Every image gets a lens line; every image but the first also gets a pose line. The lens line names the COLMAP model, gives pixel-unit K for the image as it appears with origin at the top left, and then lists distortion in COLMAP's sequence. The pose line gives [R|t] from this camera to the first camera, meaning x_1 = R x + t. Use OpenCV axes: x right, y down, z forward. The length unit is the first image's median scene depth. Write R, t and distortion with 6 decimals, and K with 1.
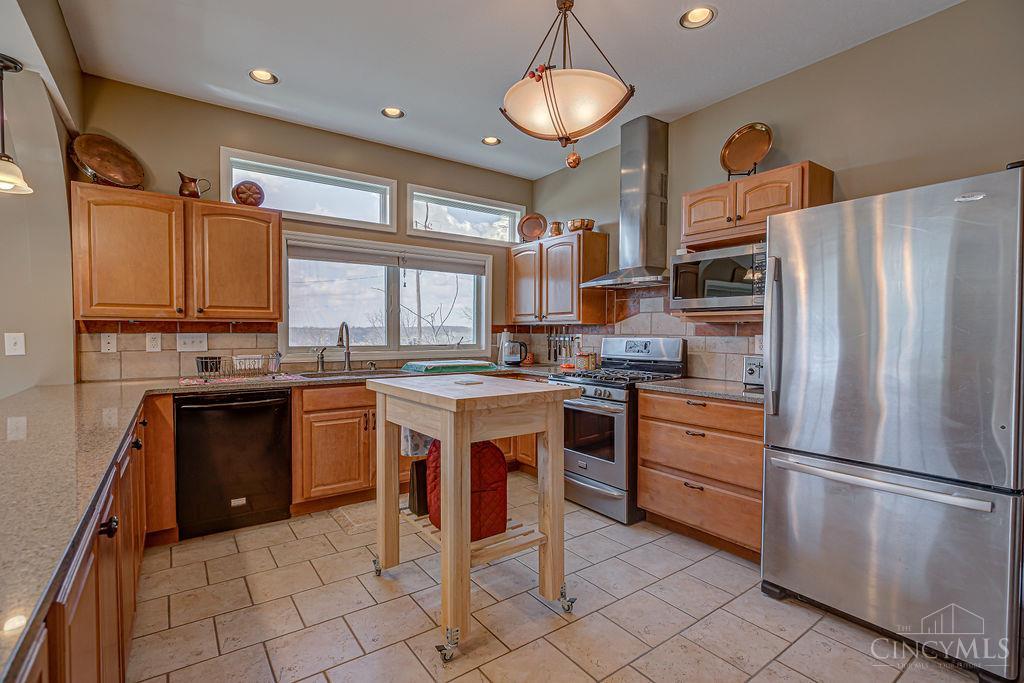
lens RADIAL K [[474.7, 0, 517.8], [0, 474.7, 343.5], [0, 0, 1]] dist [-0.003592, -0.000759]
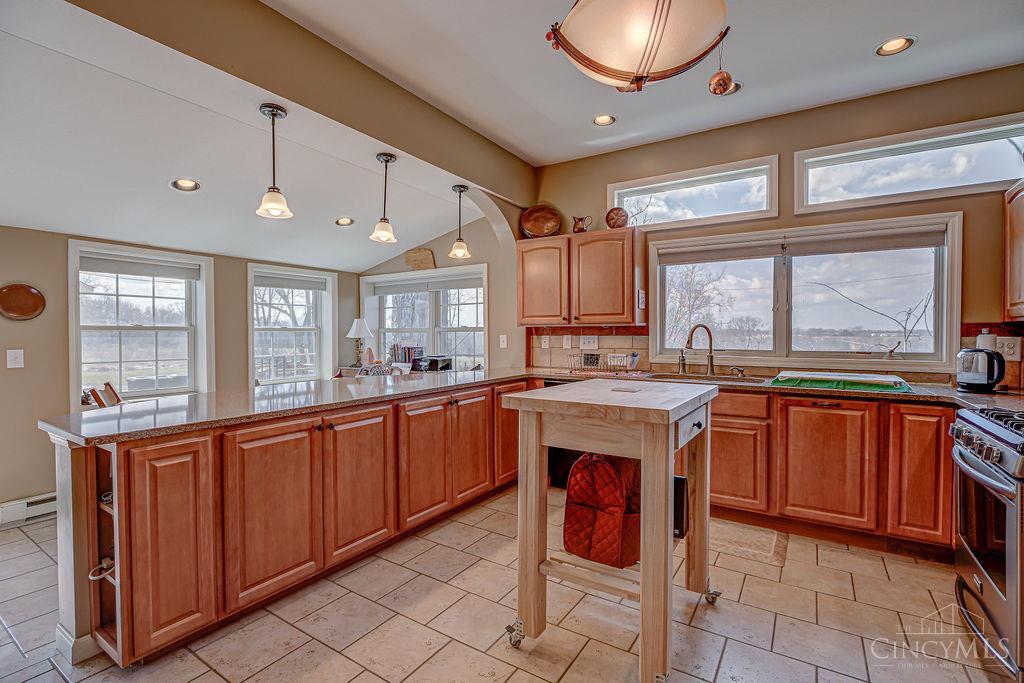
lens RADIAL K [[474.7, 0, 510.7], [0, 474.7, 341.3], [0, 0, 1]] dist [-0.003592, -0.000759]
pose [[0.363221, 0.011180, -0.931636, 0.377050], [-0.023348, 0.999723, 0.002894, -0.003776], [0.931410, 0.020701, 0.363382, 0.273810]]
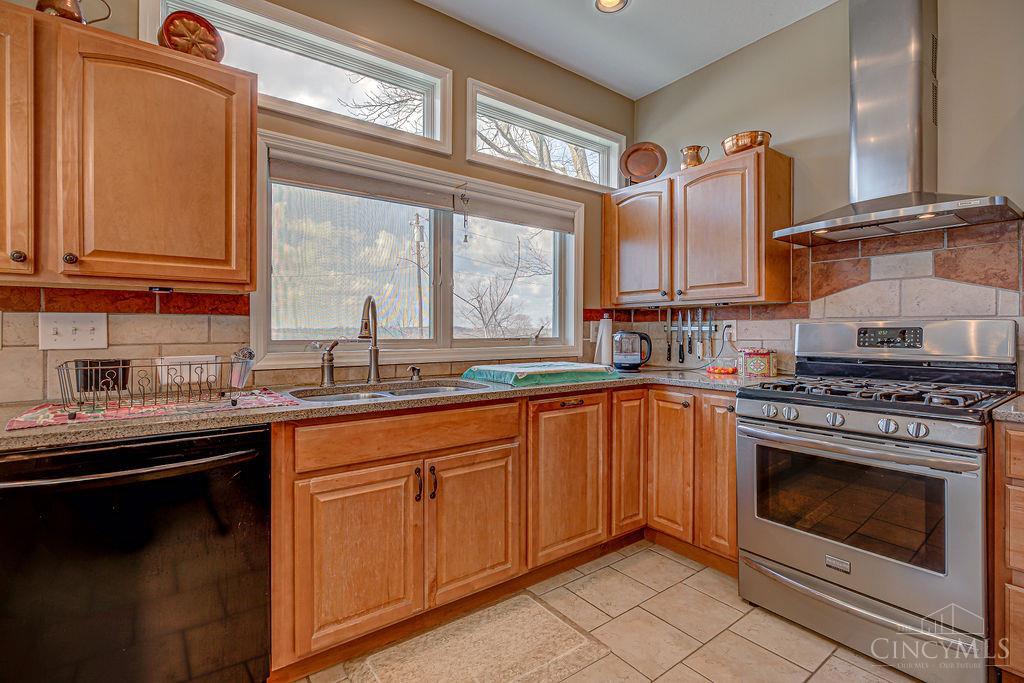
lens RADIAL K [[474.7, 0, 519.9], [0, 474.7, 329.7], [0, 0, 1]] dist [-0.003592, -0.000759]
pose [[0.999864, -0.004880, 0.015739, -0.187988], [0.005323, 0.999588, -0.028212, 0.010741], [-0.015595, 0.028292, 0.999478, 0.414569]]
